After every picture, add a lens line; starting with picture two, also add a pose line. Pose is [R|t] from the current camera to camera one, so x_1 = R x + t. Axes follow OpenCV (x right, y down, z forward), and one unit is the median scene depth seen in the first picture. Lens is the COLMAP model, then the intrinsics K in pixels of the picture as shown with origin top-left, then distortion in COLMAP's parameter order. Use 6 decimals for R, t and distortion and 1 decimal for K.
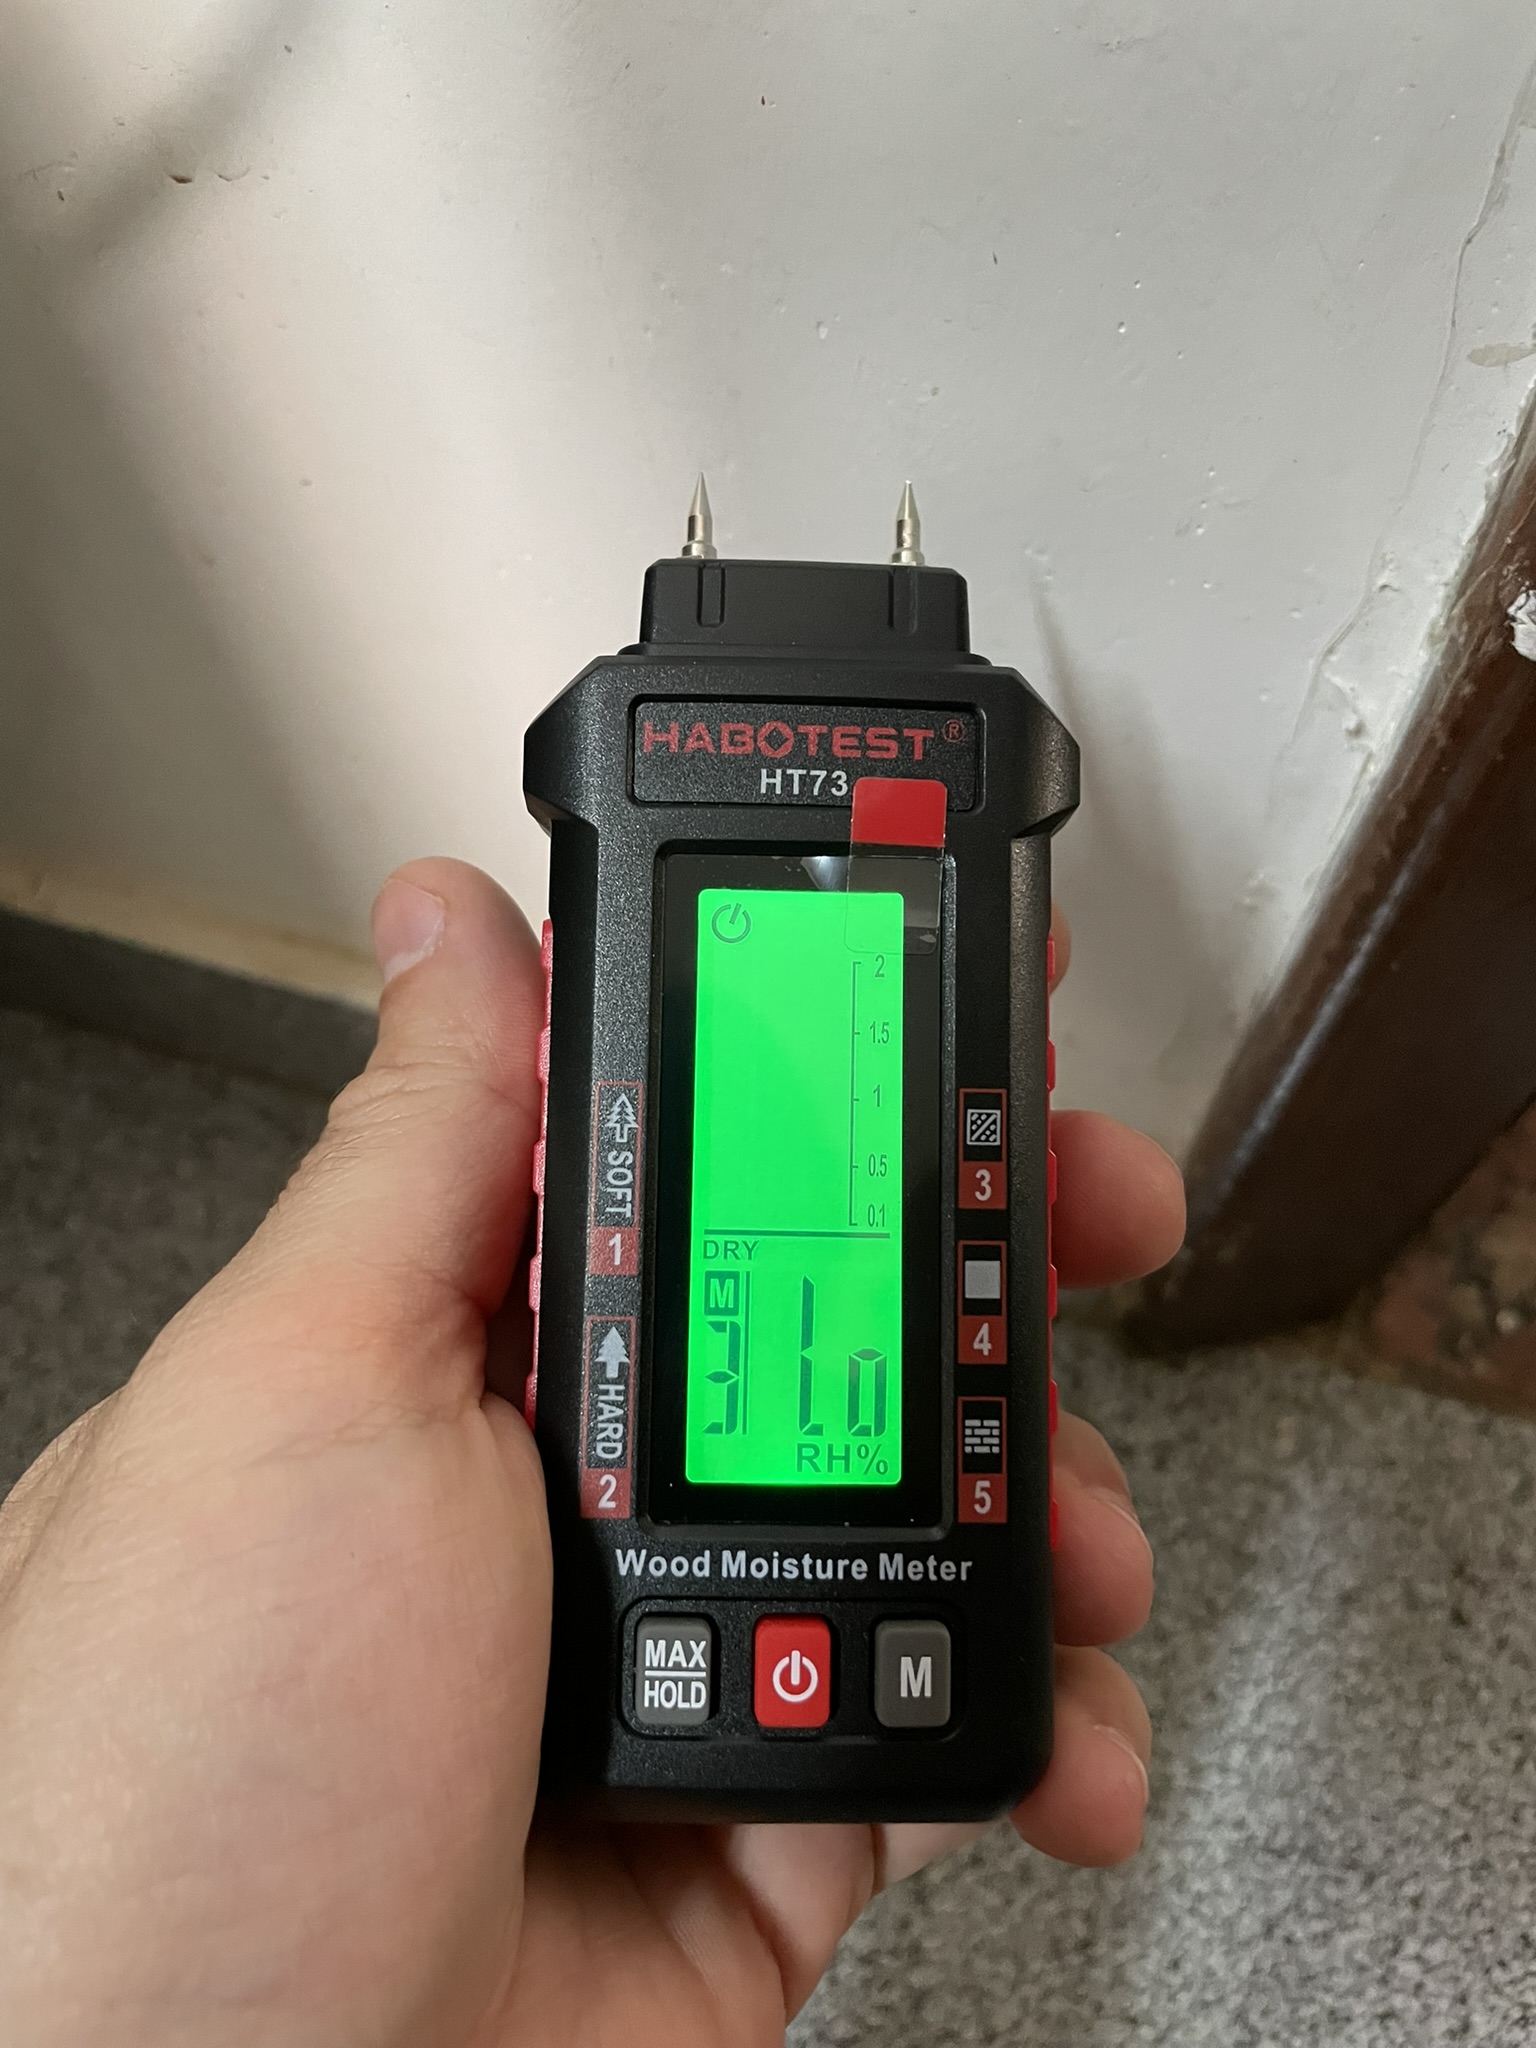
lens RADIAL K [[1694.8, 0, 793.7], [0, 1694.8, 999.0], [0, 0, 1]] dist [0.139334, -0.468172]
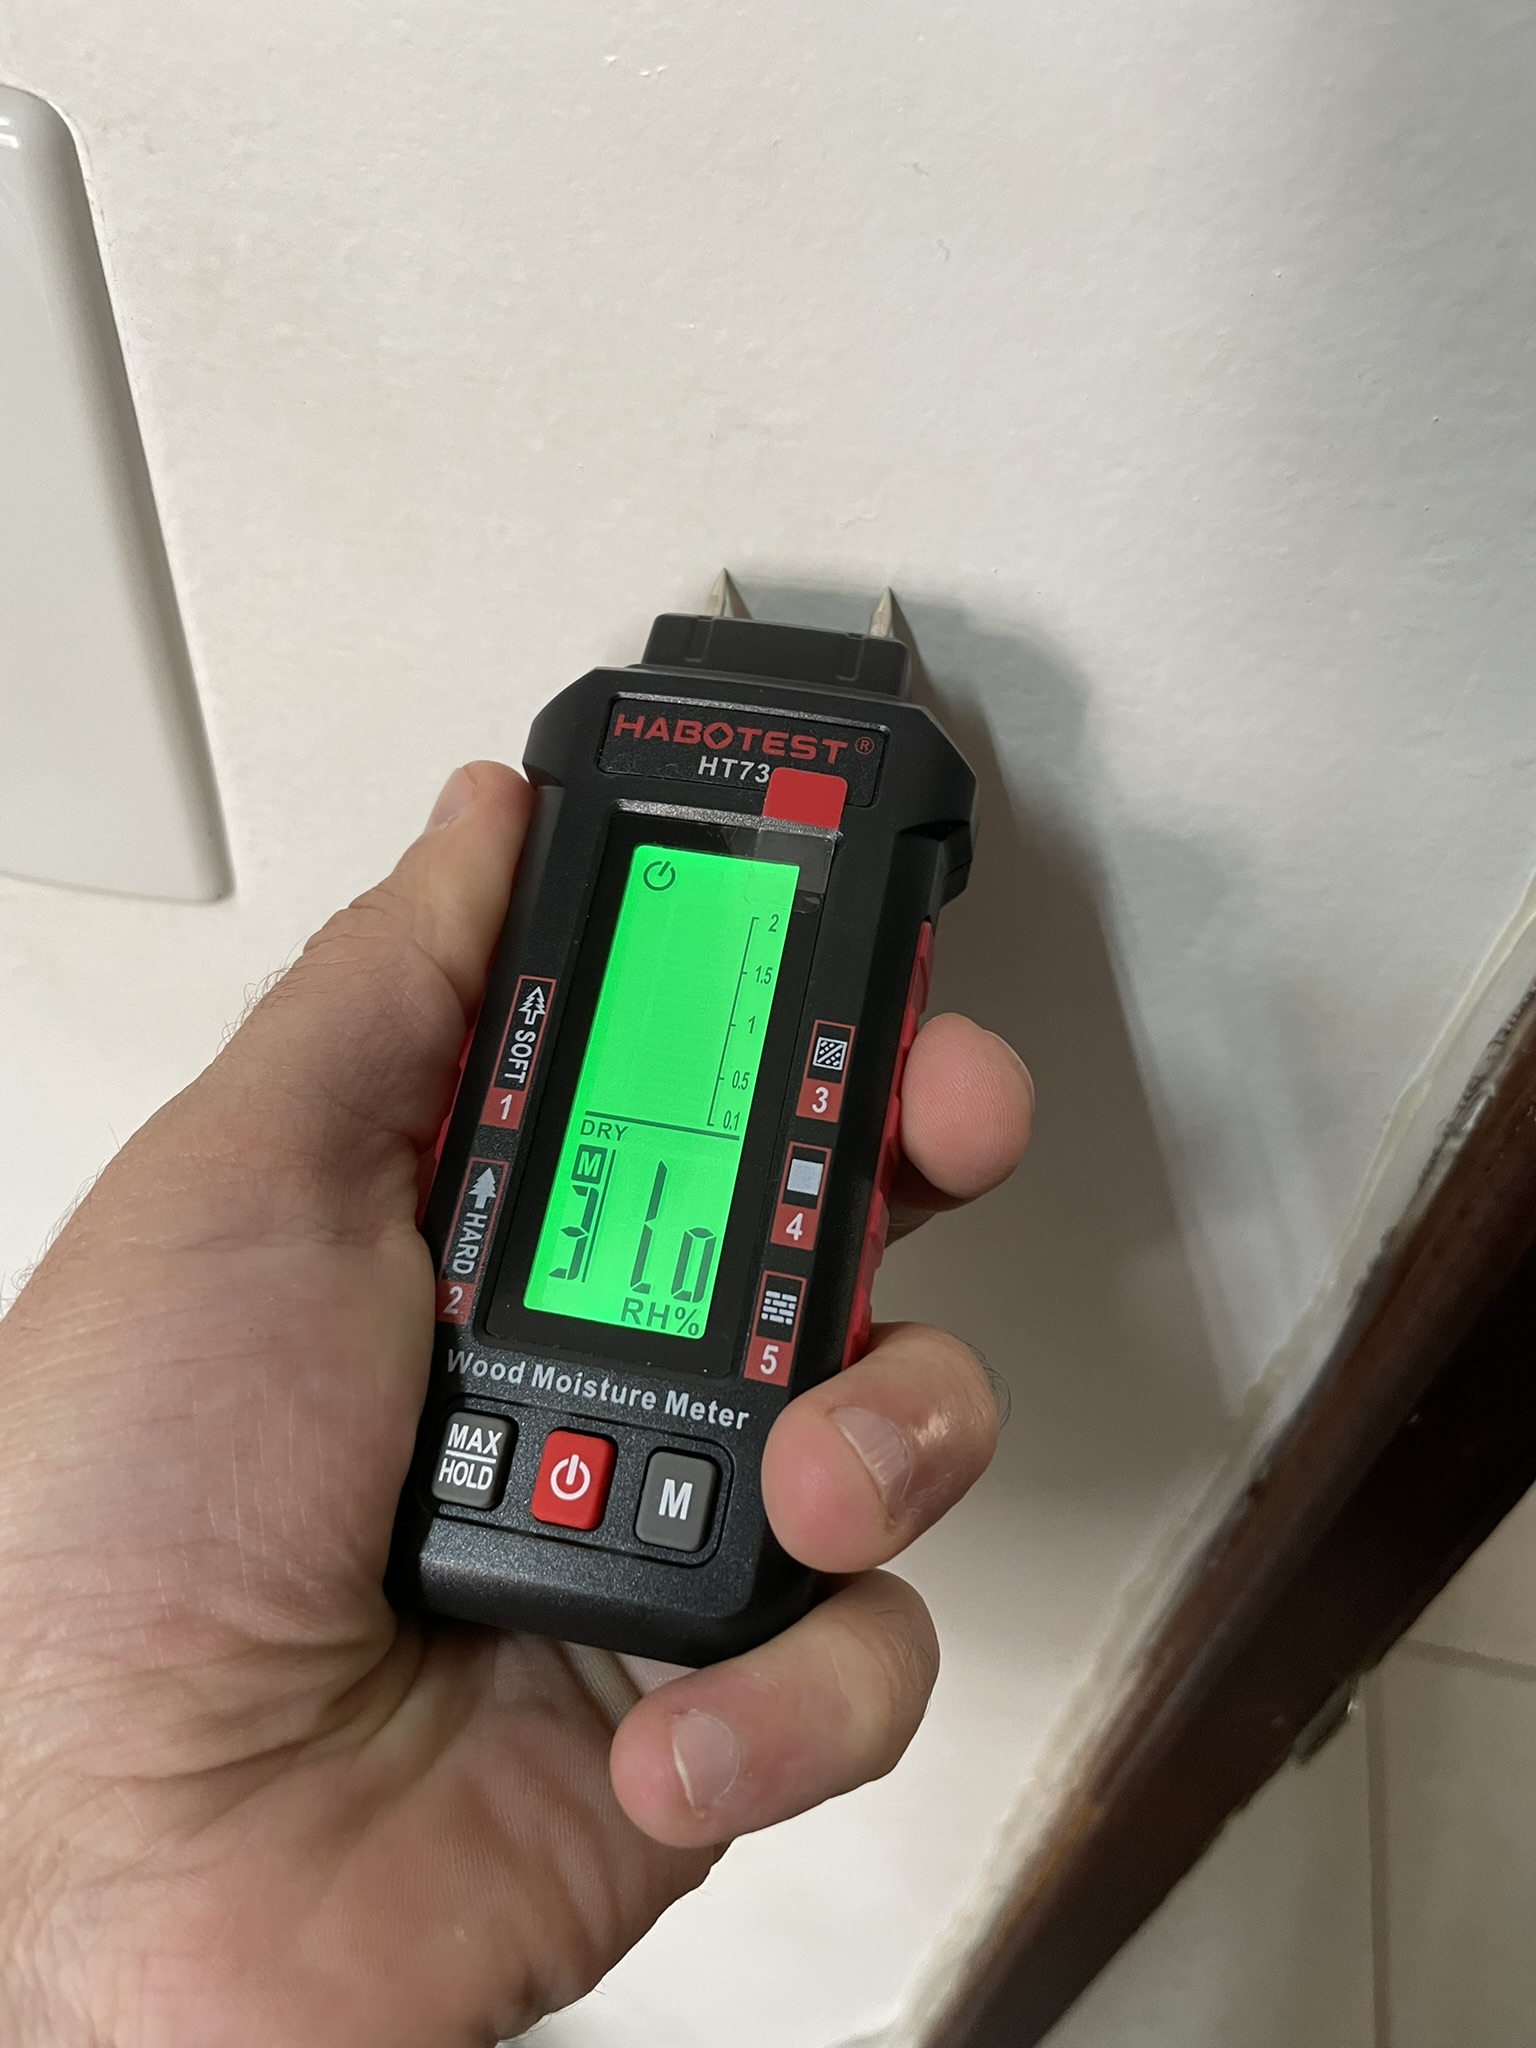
lens RADIAL K [[1694.8, 0, 793.7], [0, 1694.8, 999.0], [0, 0, 1]] dist [0.139334, -0.468172]
pose [[0.975358, 0.114539, -0.188566, 0.309517], [-0.155917, 0.962543, -0.221813, 0.308348], [0.156097, 0.245748, 0.956683, -0.127754]]
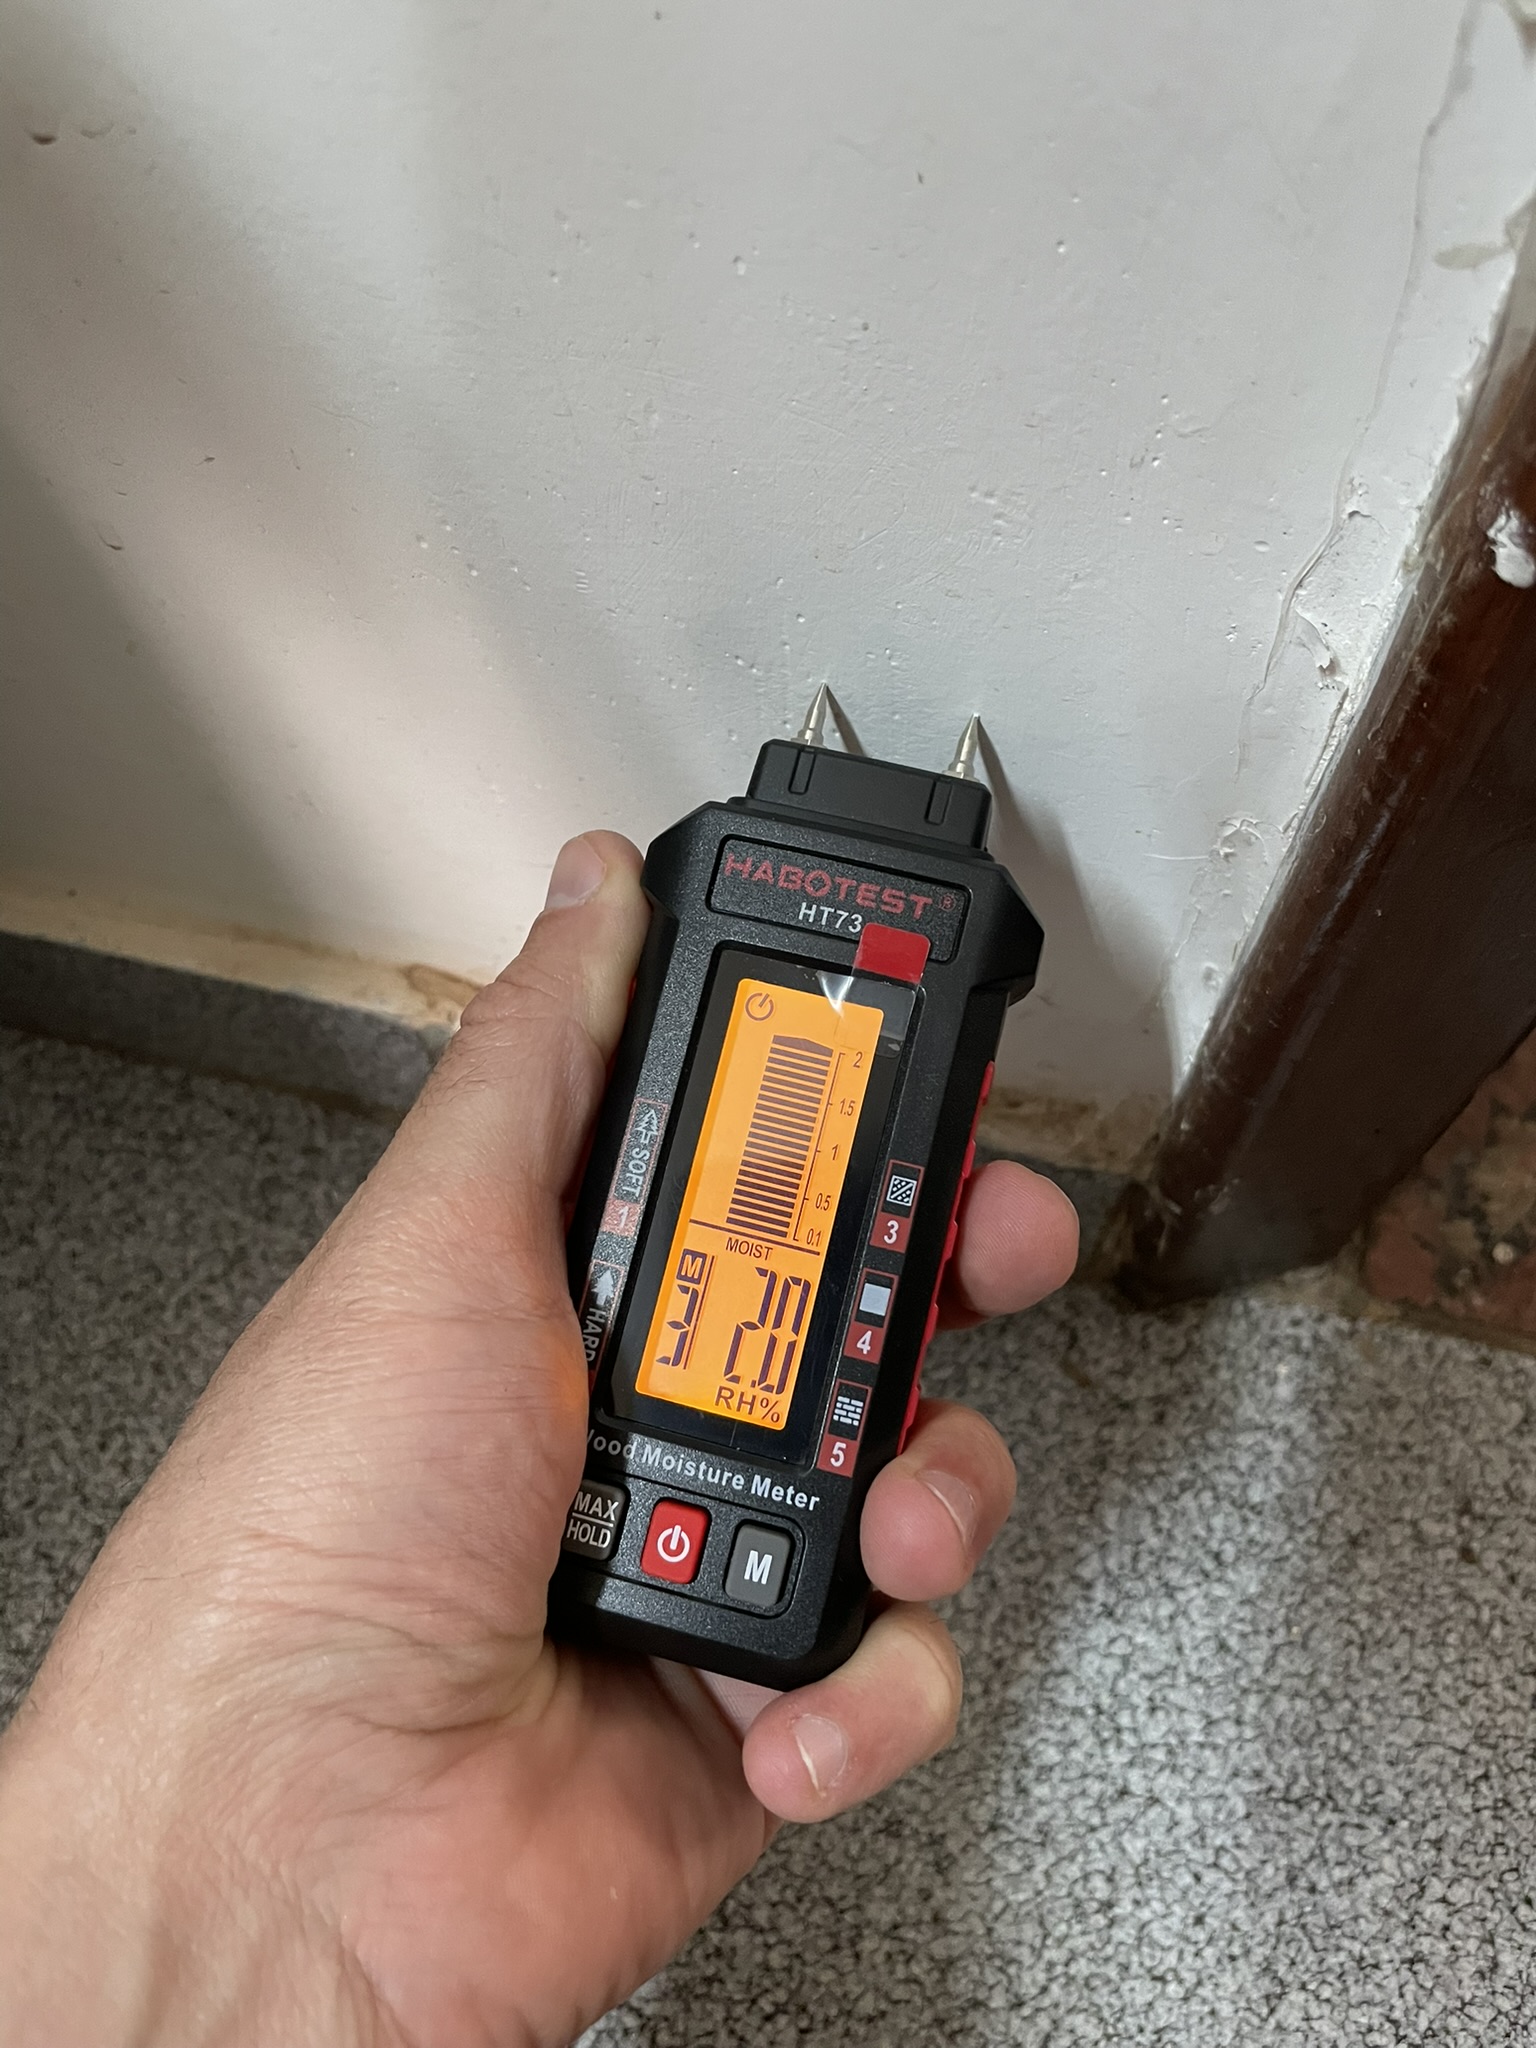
lens RADIAL K [[1694.8, 0, 793.7], [0, 1694.8, 999.0], [0, 0, 1]] dist [0.139334, -0.468172]
pose [[0.965329, 0.203363, -0.163655, 0.224974], [-0.210937, 0.977035, -0.030133, -0.015717], [0.153769, 0.063610, 0.986057, -0.373904]]
